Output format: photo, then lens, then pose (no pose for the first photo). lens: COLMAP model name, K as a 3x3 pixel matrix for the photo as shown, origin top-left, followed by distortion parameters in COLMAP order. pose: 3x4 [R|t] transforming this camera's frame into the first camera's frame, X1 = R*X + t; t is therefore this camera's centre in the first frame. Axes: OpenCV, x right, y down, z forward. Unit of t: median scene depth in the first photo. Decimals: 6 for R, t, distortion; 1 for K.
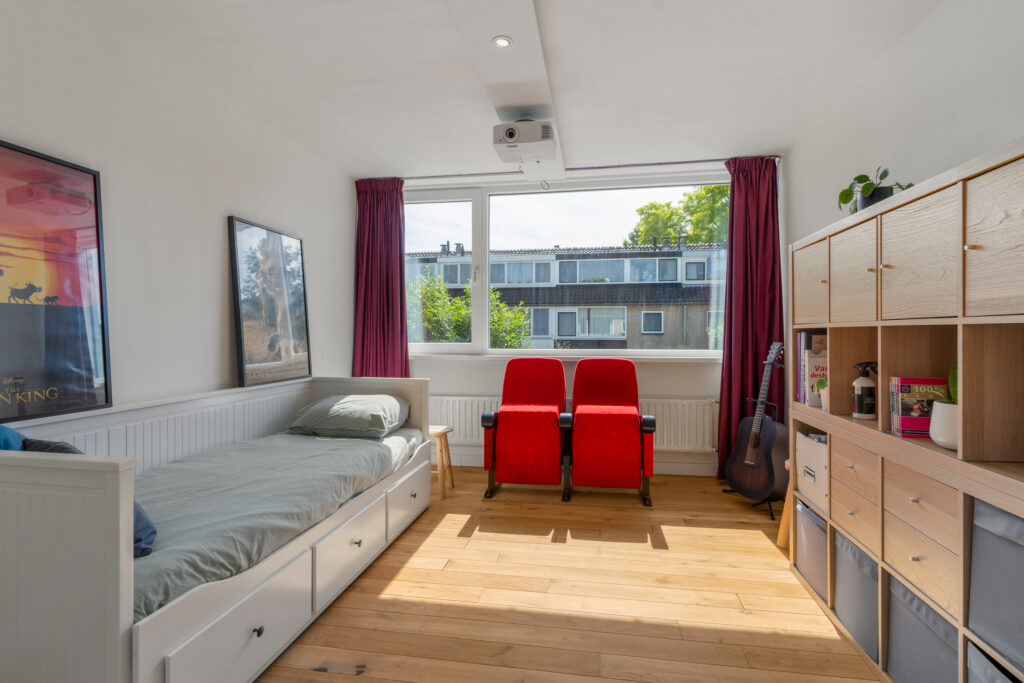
lens RADIAL K [[489.1, 0, 517.5], [0, 489.1, 337.4], [0, 0, 1]] dist [0.002495, 0.002146]
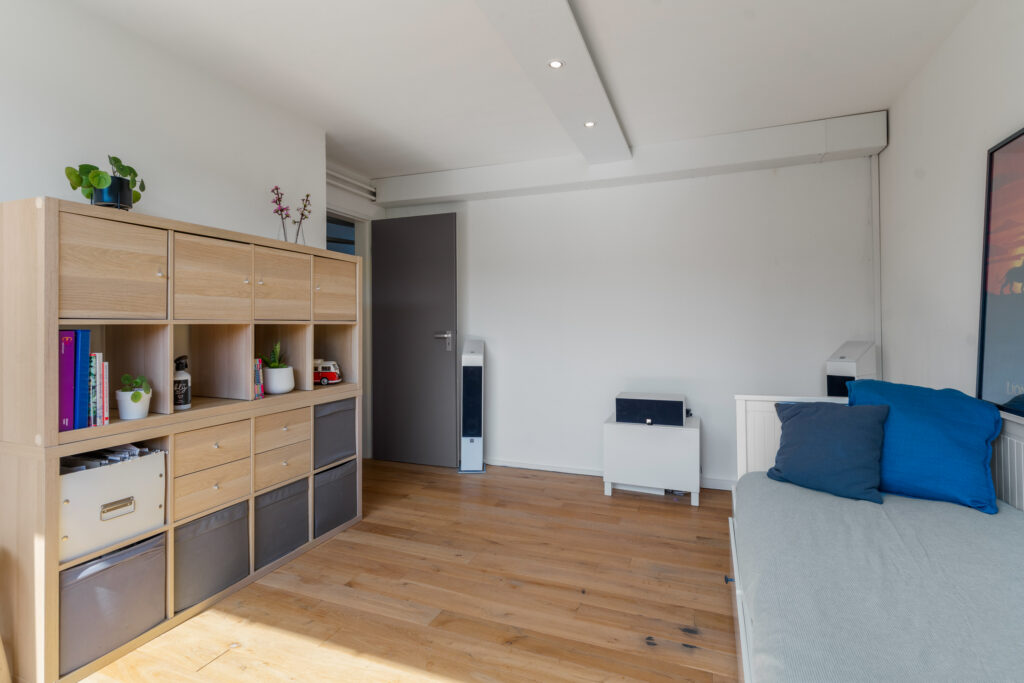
lens RADIAL K [[489.1, 0, 512.6], [0, 489.1, 334.9], [0, 0, 1]] dist [0.002495, 0.002146]
pose [[-0.978586, 0.001358, 0.205835, -0.042329], [0.003472, 0.999945, 0.009908, -0.000650], [-0.205811, 0.010411, -0.978536, 0.360170]]
